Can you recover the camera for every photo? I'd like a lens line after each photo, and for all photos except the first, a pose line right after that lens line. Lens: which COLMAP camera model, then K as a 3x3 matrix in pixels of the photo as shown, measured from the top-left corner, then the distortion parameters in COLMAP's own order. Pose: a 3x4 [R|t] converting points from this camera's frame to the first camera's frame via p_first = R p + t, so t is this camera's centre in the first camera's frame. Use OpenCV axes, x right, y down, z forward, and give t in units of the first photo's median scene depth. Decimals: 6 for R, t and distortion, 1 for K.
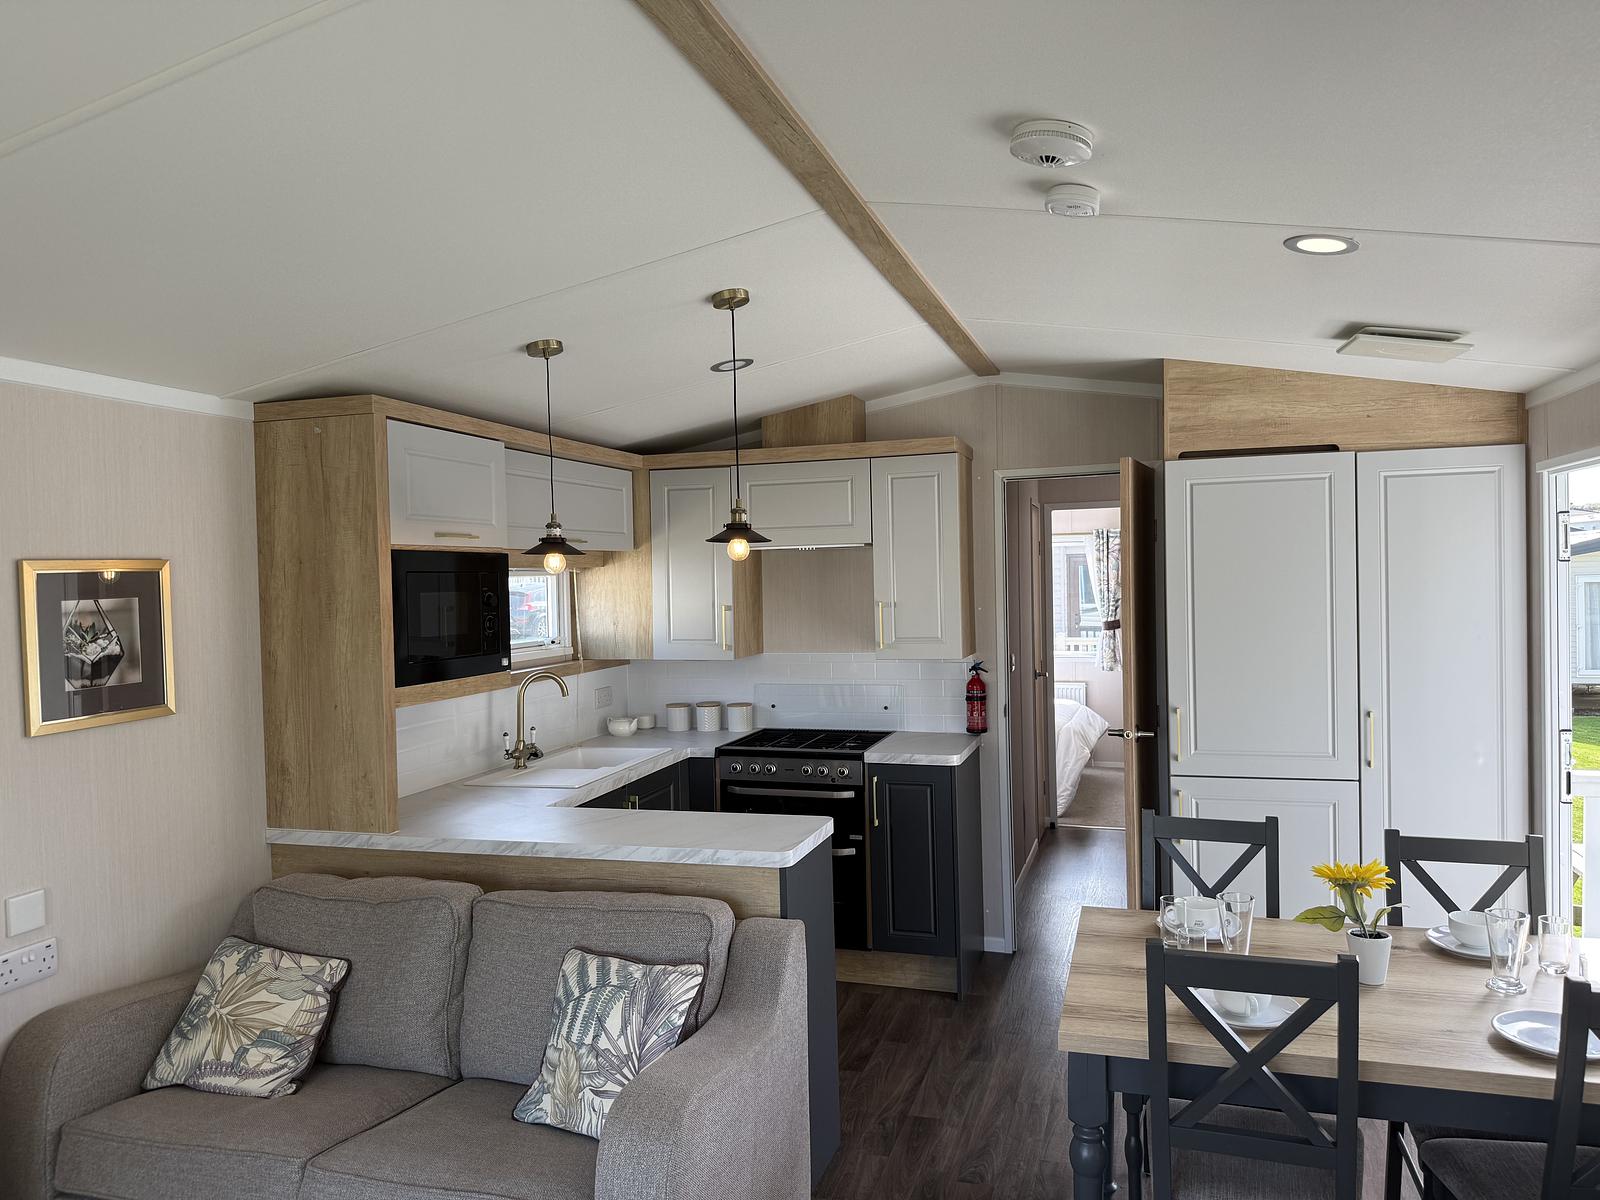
lens RADIAL K [[1126.2, 0, 797.5], [0, 1126.2, 578.7], [0, 0, 1]] dist [0.033847, -0.007278]
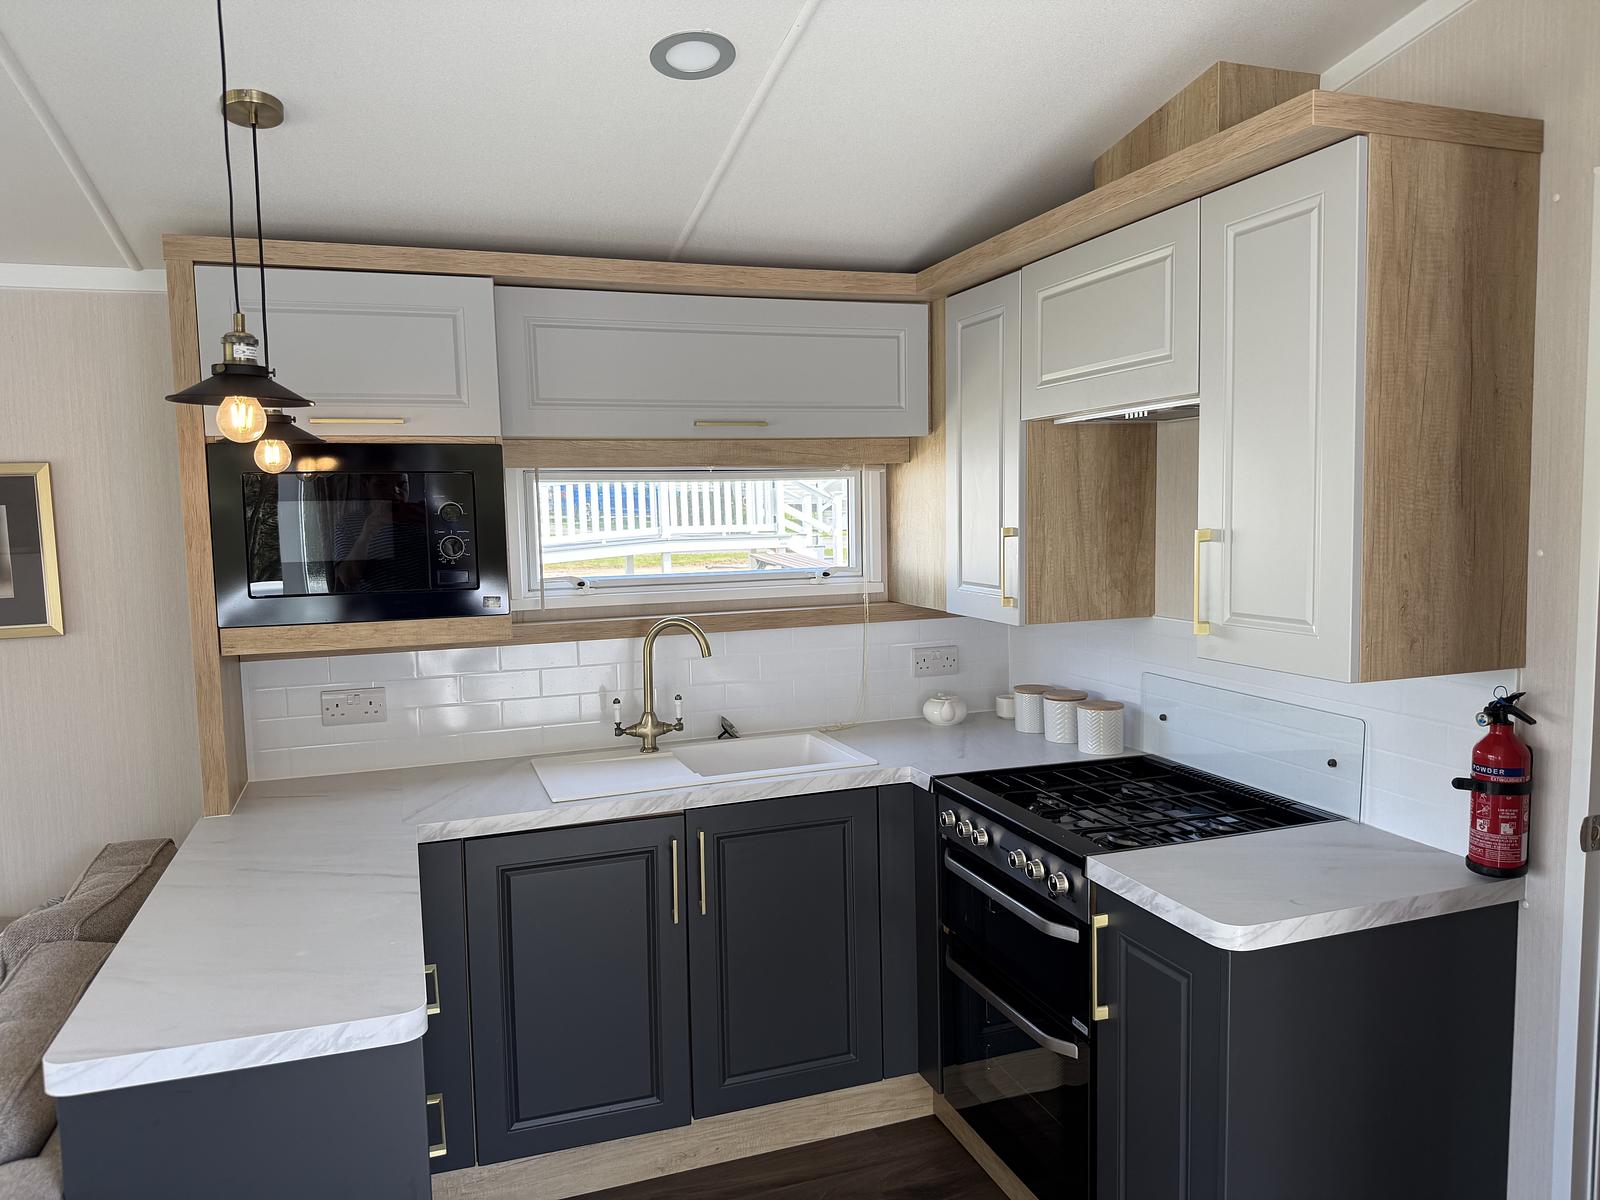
lens RADIAL K [[1097.7, 0, 800.0], [0, 1097.7, 600.0], [0, 0, 1]] dist [-0.017338, -0.000822]
pose [[0.597493, 0.079168, -0.797956, 0.334830], [0.004770, 0.994746, 0.102264, 0.003932], [0.801860, -0.064908, 0.593976, 0.648142]]
